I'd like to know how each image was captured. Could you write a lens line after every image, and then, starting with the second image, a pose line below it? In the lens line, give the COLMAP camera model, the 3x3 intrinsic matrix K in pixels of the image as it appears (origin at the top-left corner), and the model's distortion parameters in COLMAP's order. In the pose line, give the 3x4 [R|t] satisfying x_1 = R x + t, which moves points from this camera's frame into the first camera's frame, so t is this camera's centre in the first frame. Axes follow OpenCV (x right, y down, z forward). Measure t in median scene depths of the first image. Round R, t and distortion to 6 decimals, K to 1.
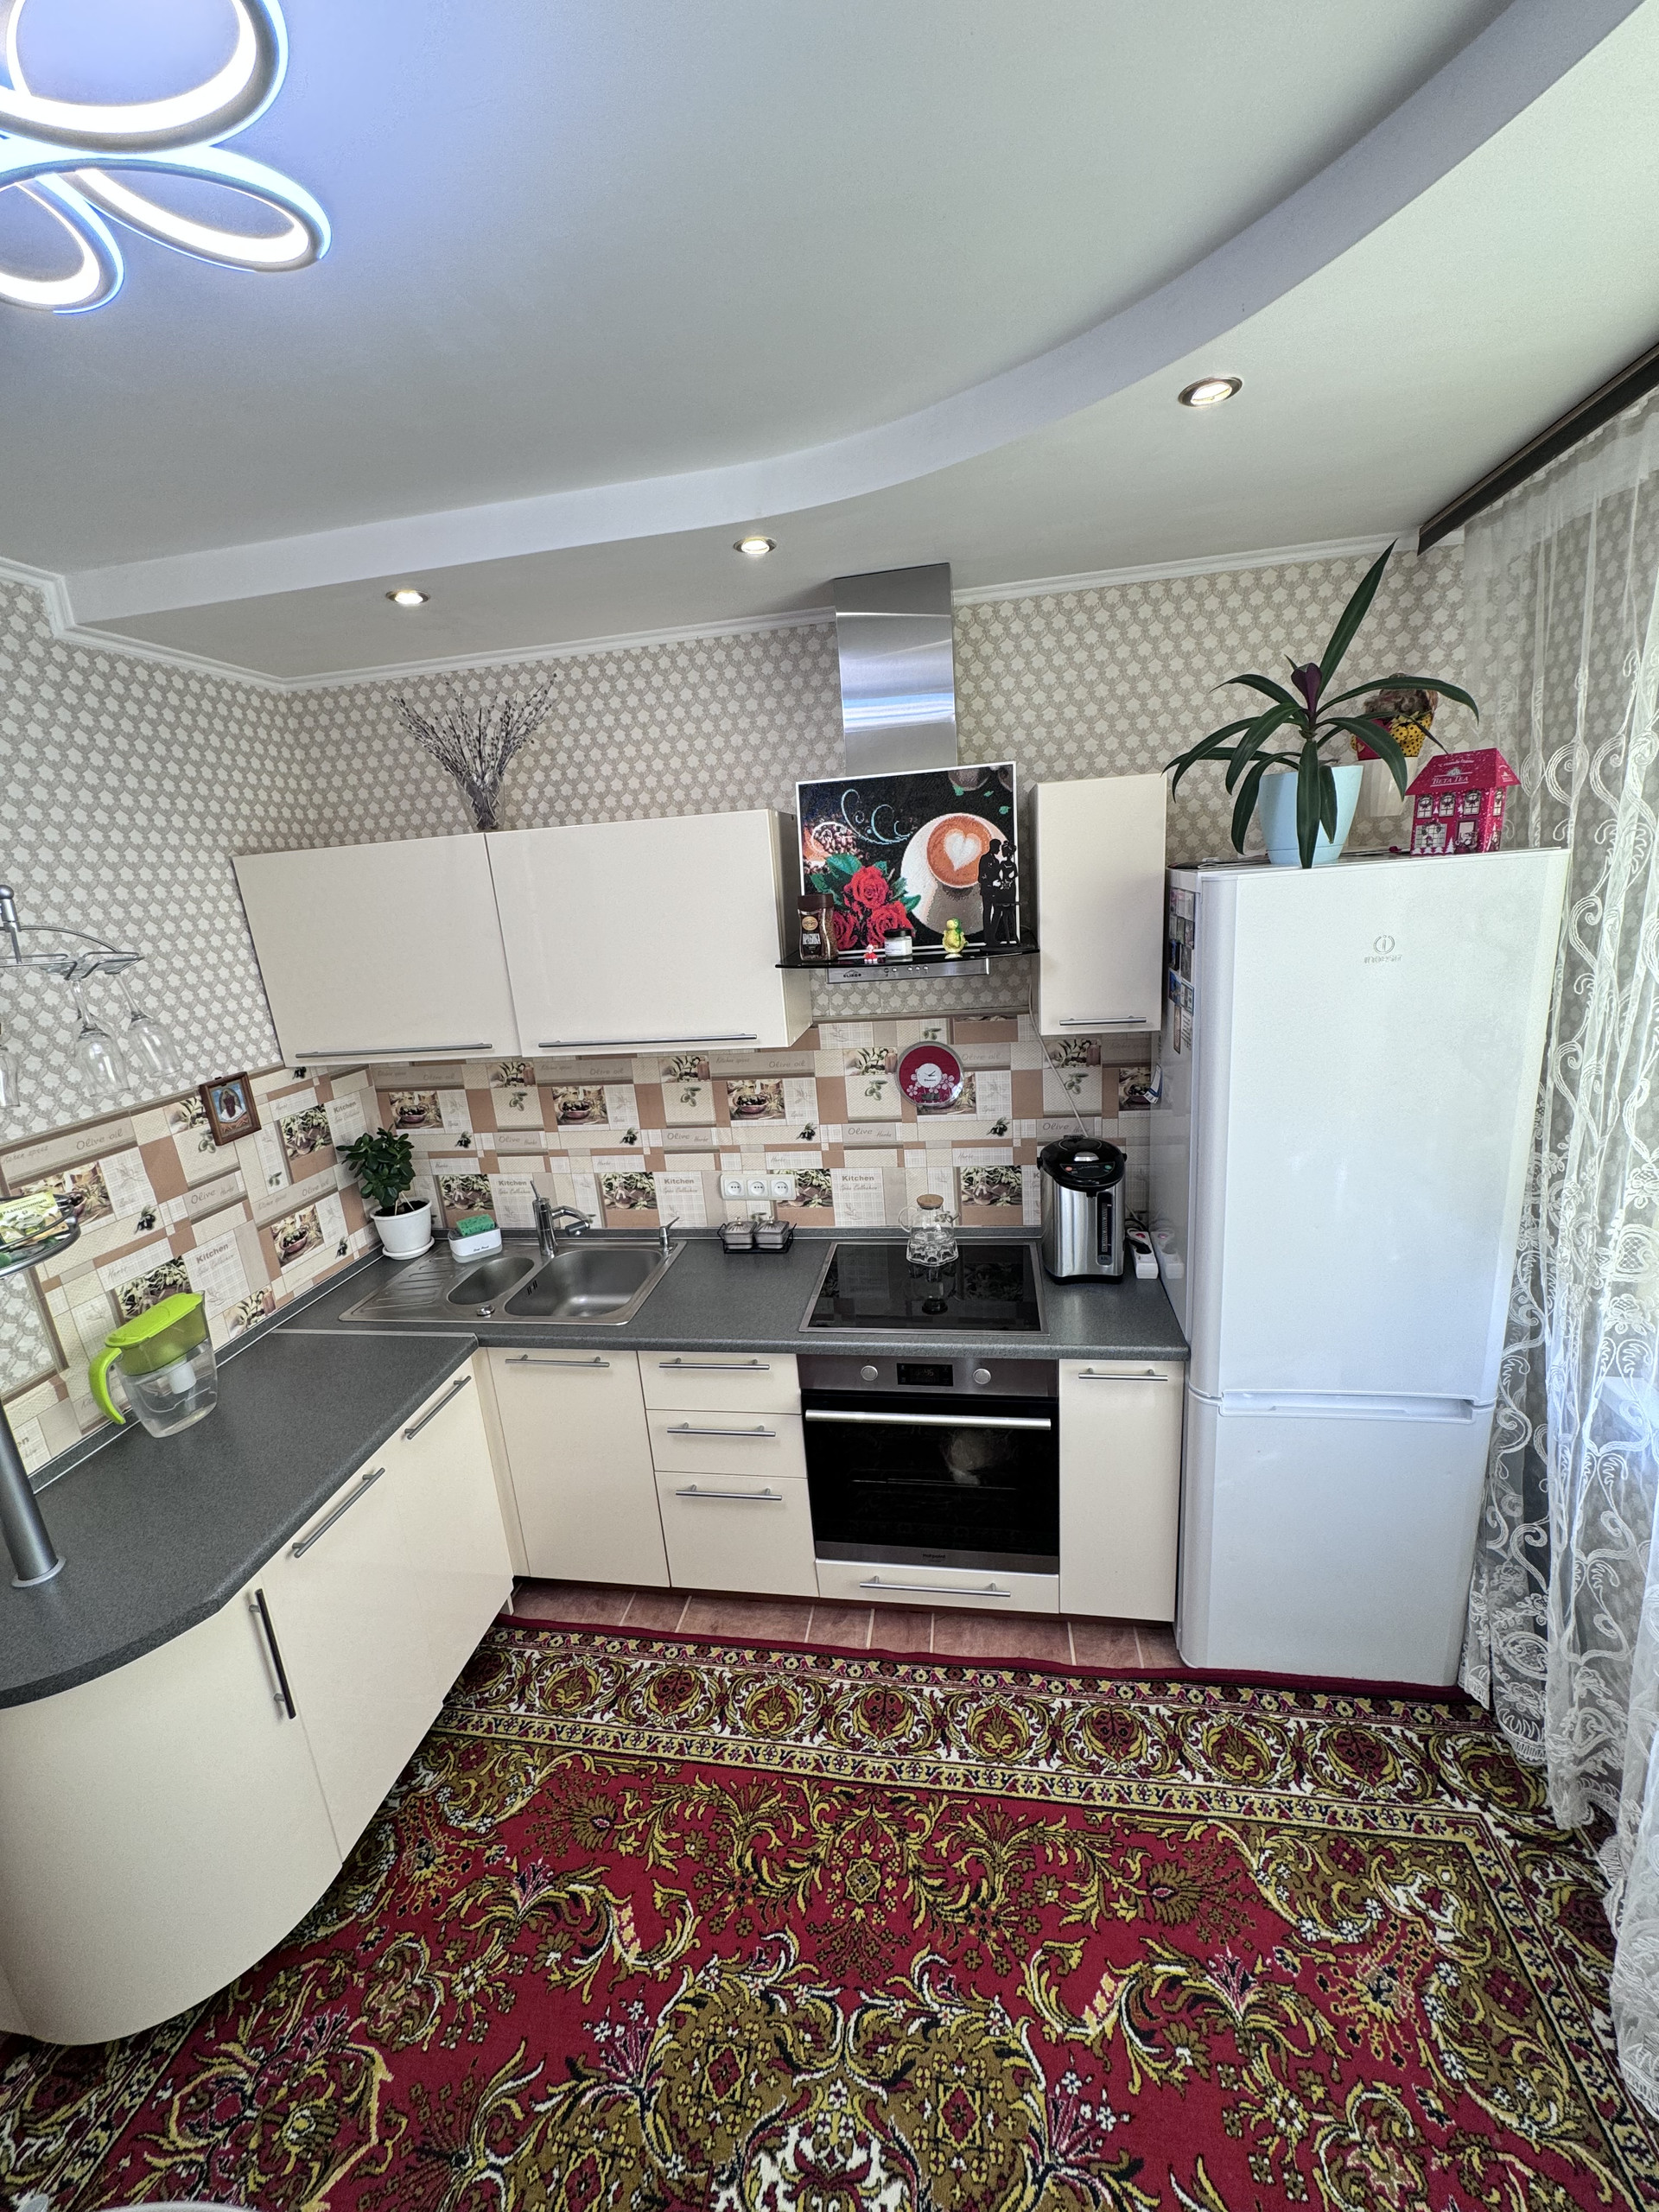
lens RADIAL K [[881.3, 0, 831.1], [0, 881.3, 1106.8], [0, 0, 1]] dist [-0.003333, 0.000898]
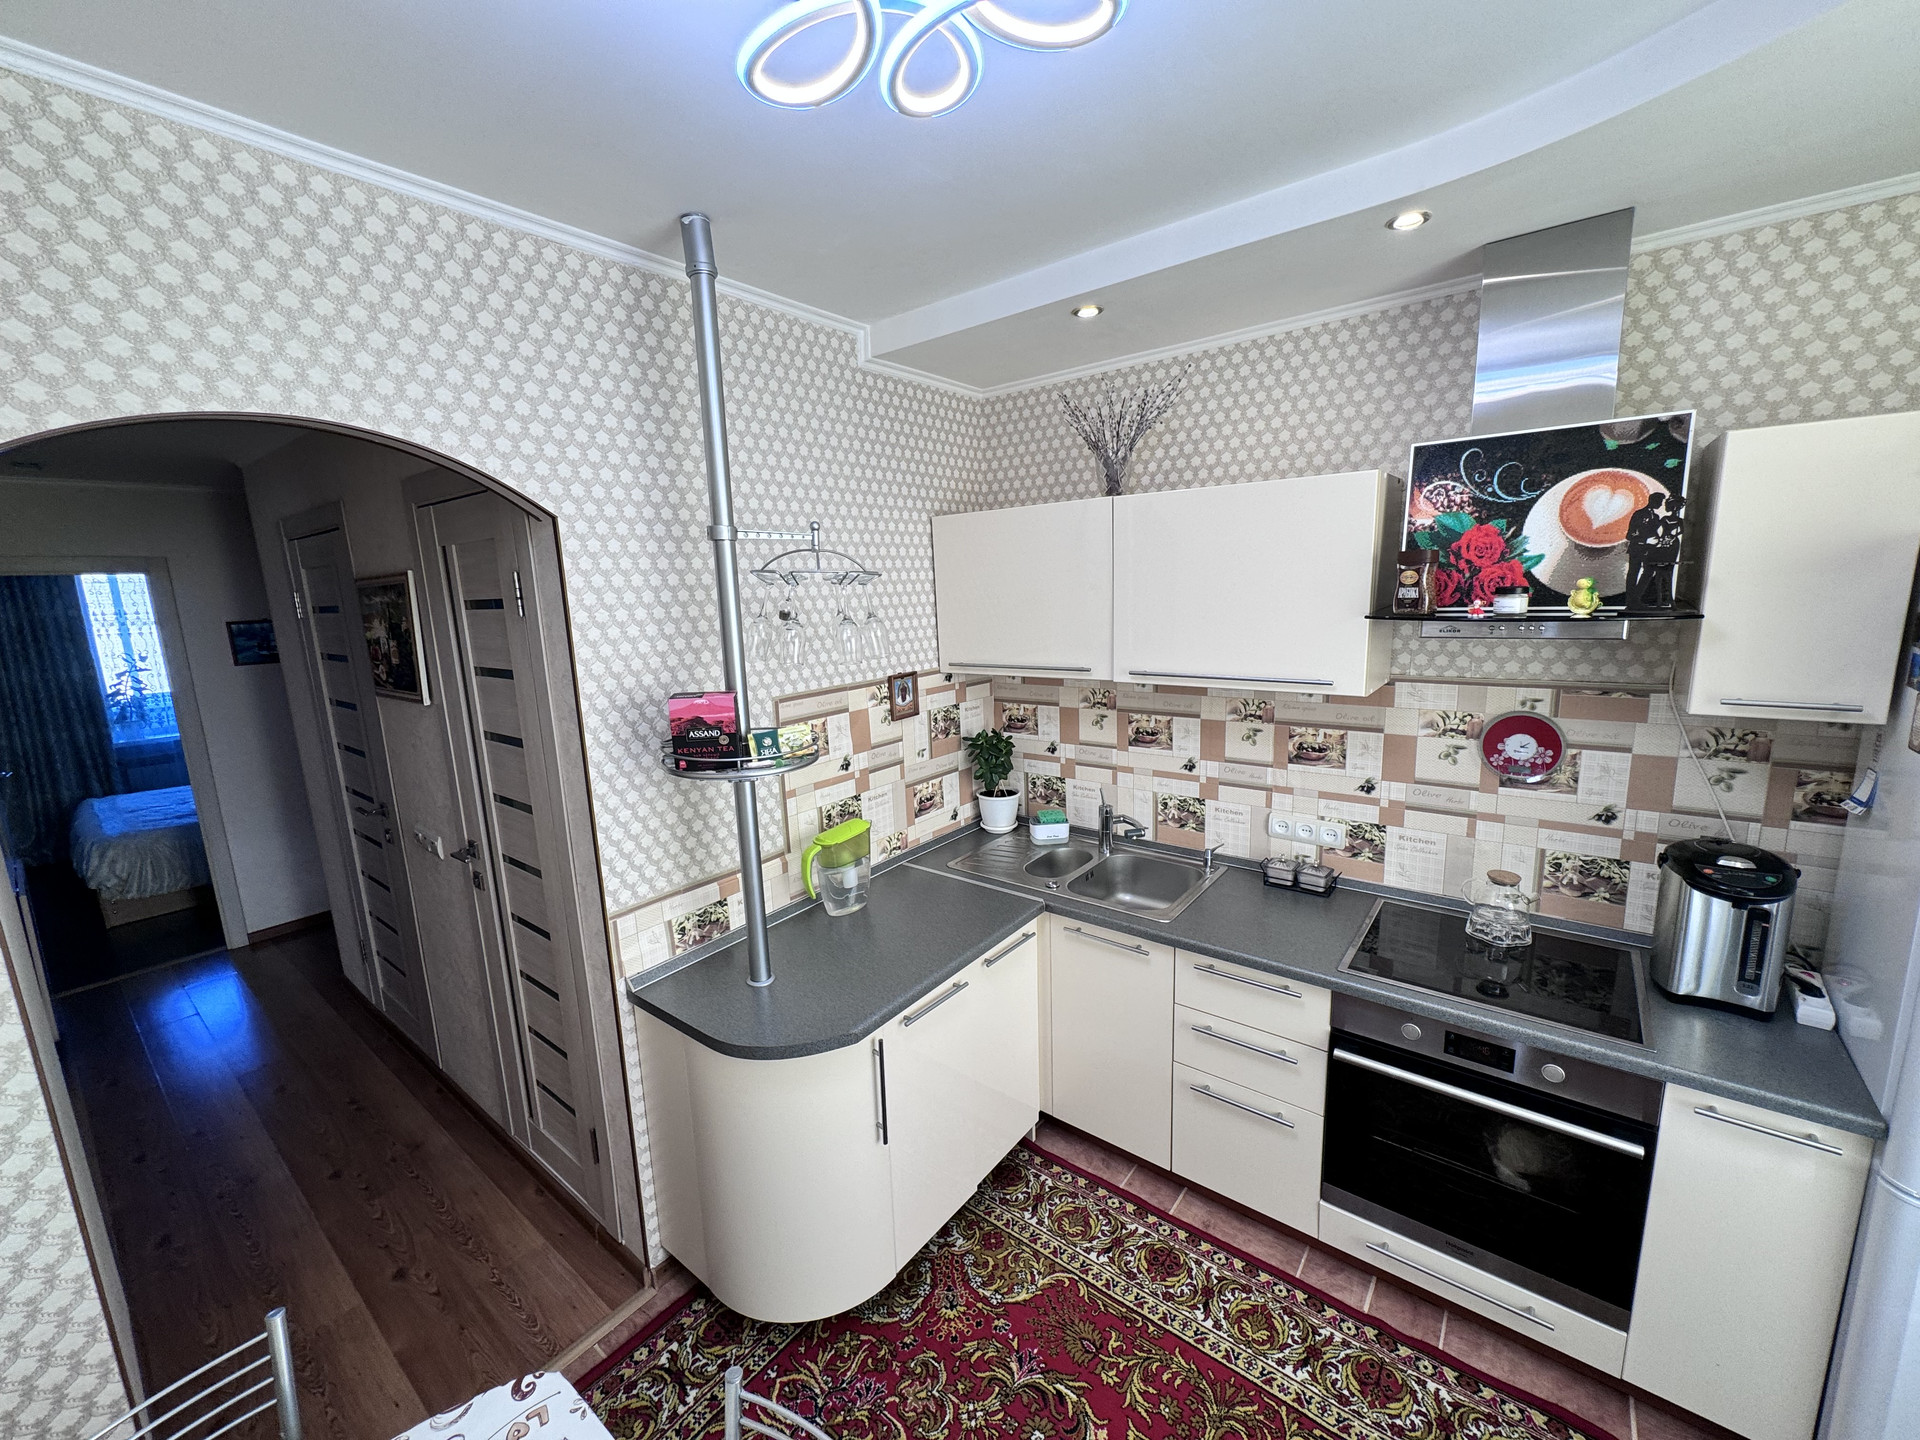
lens RADIAL K [[765.0, 0, 958.8], [0, 765.0, 722.5], [0, 0, 1]] dist [-0.003333, 0.000898]
pose [[0.873964, 0.127505, -0.468966, -0.043110], [-0.151090, 0.988437, -0.012829, 0.049119], [0.461907, 0.082068, 0.883123, -0.016401]]
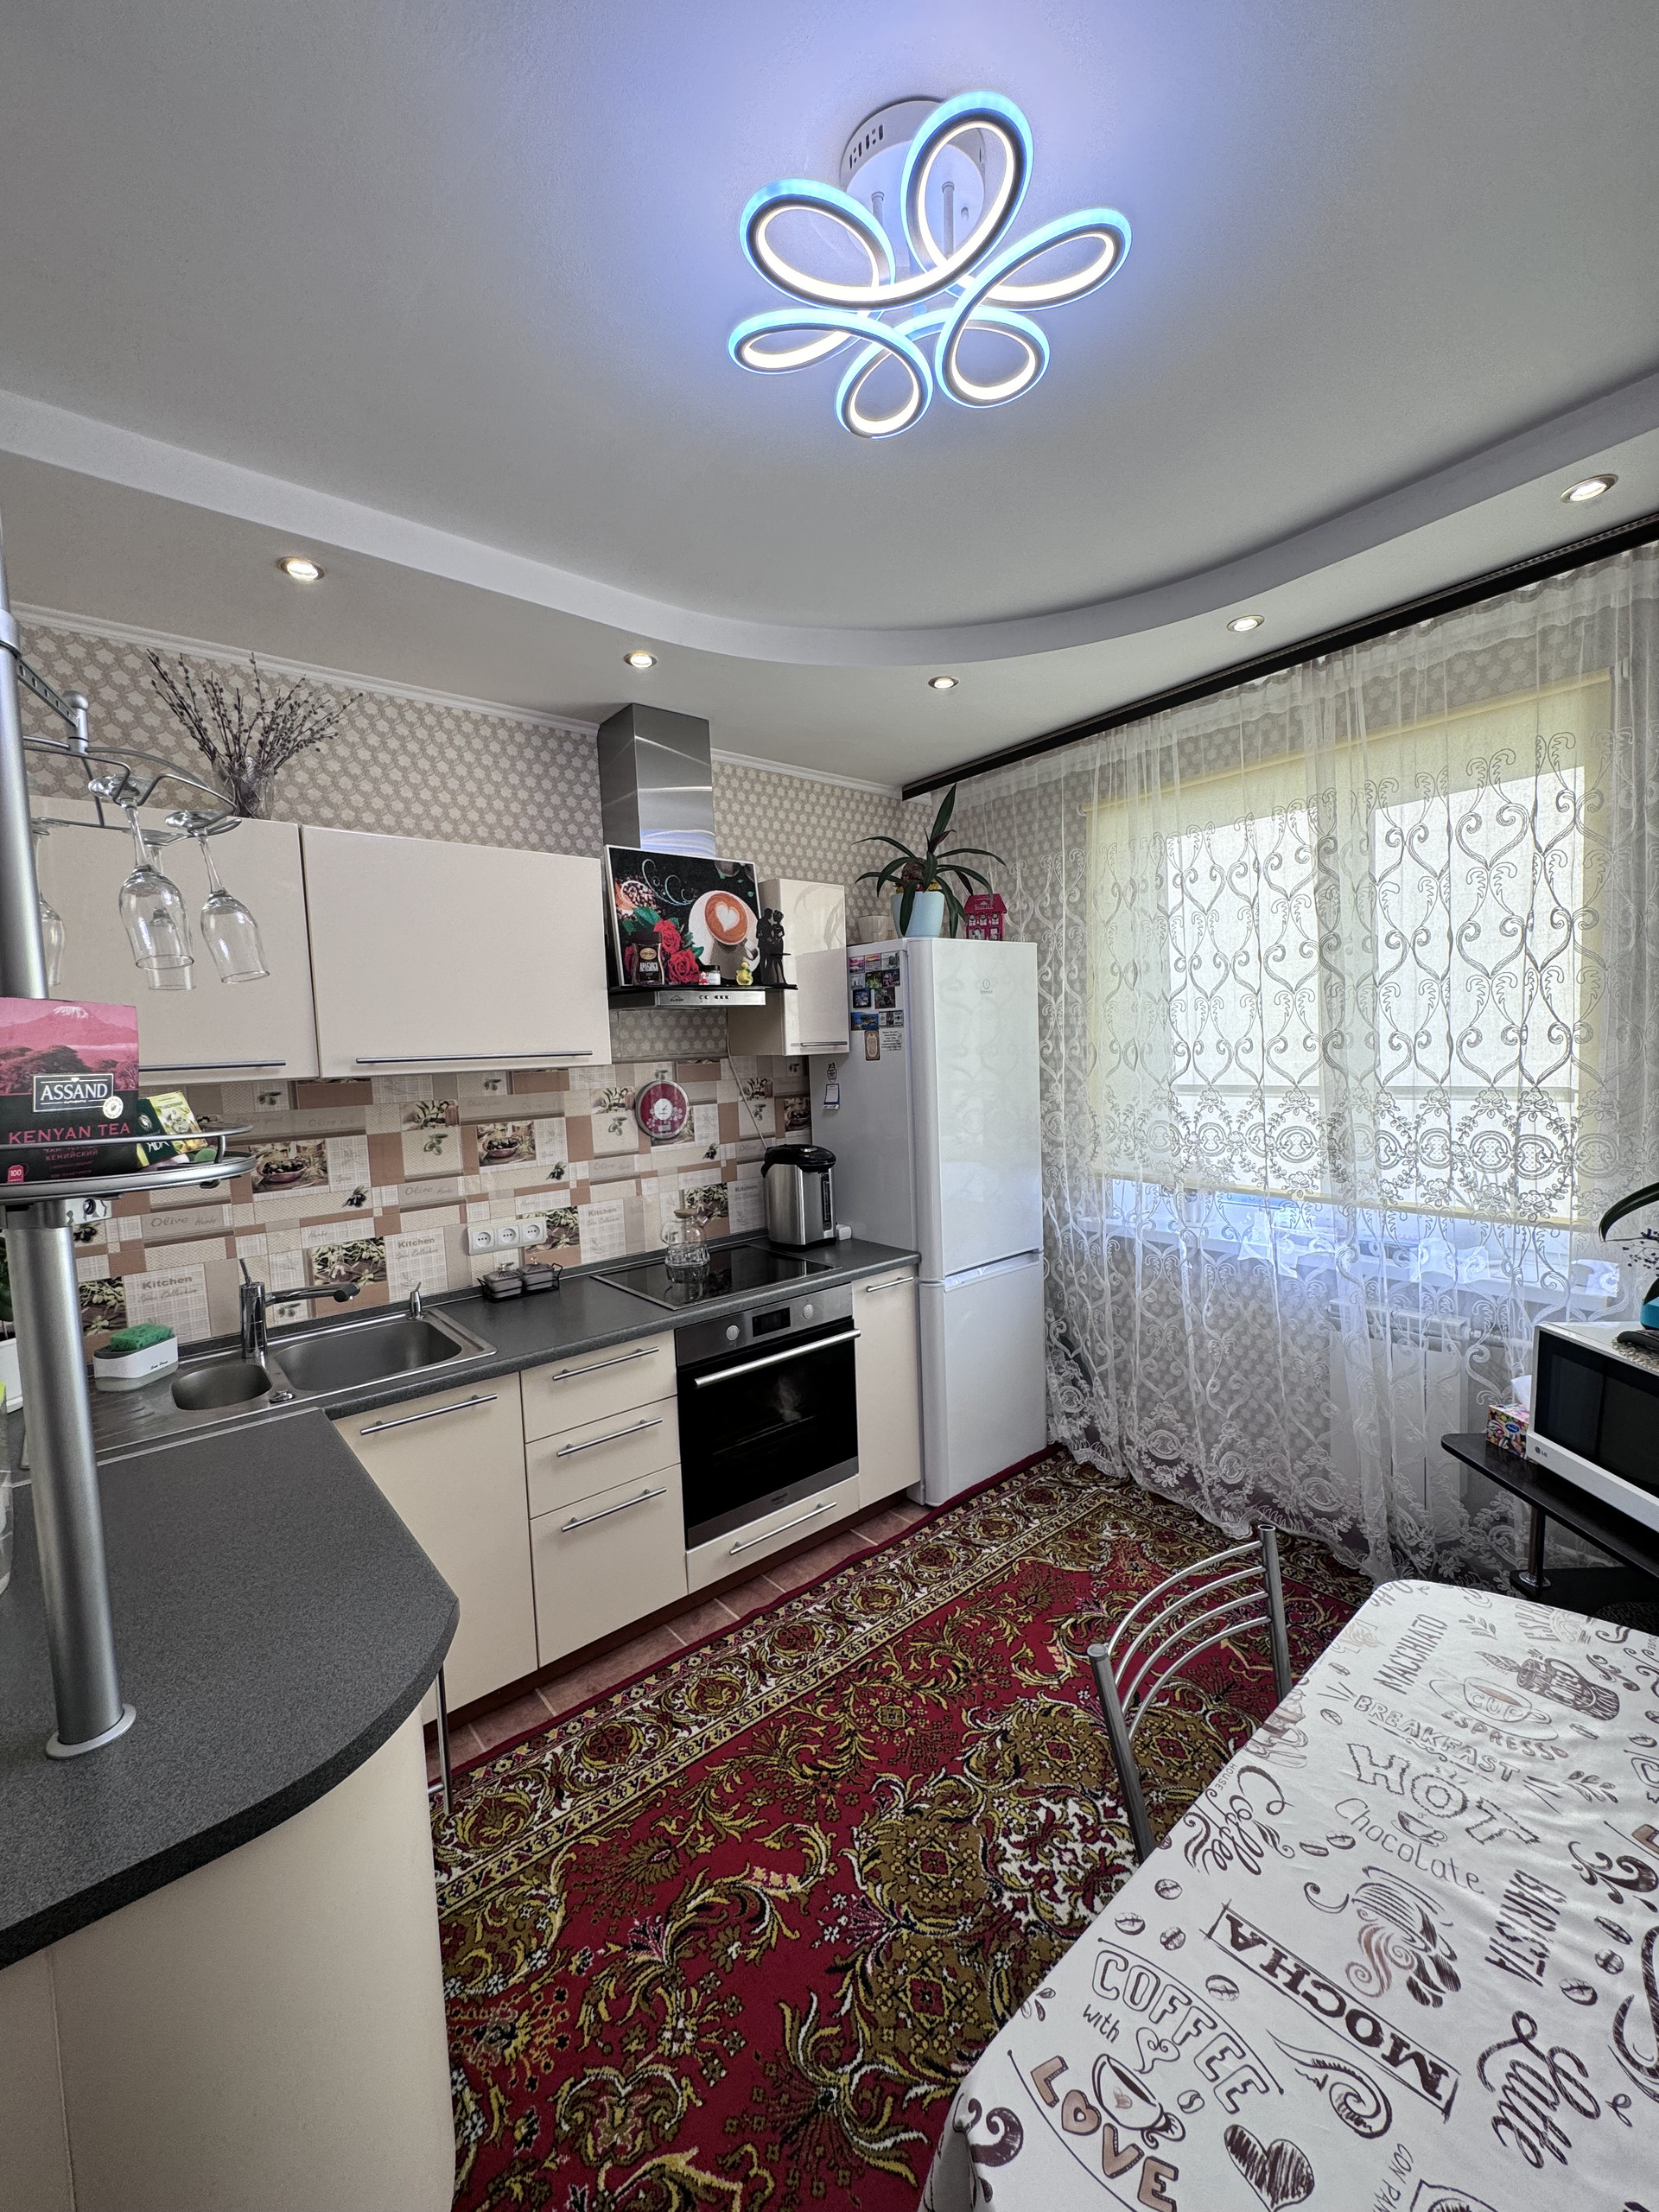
lens RADIAL K [[881.3, 0, 831.1], [0, 881.3, 1107.5], [0, 0, 1]] dist [-0.003333, 0.000898]
pose [[0.655070, -0.006842, 0.755538, -0.752029], [0.189739, 0.969406, -0.155730, 0.224092], [-0.731357, 0.245369, 0.636326, 0.102359]]
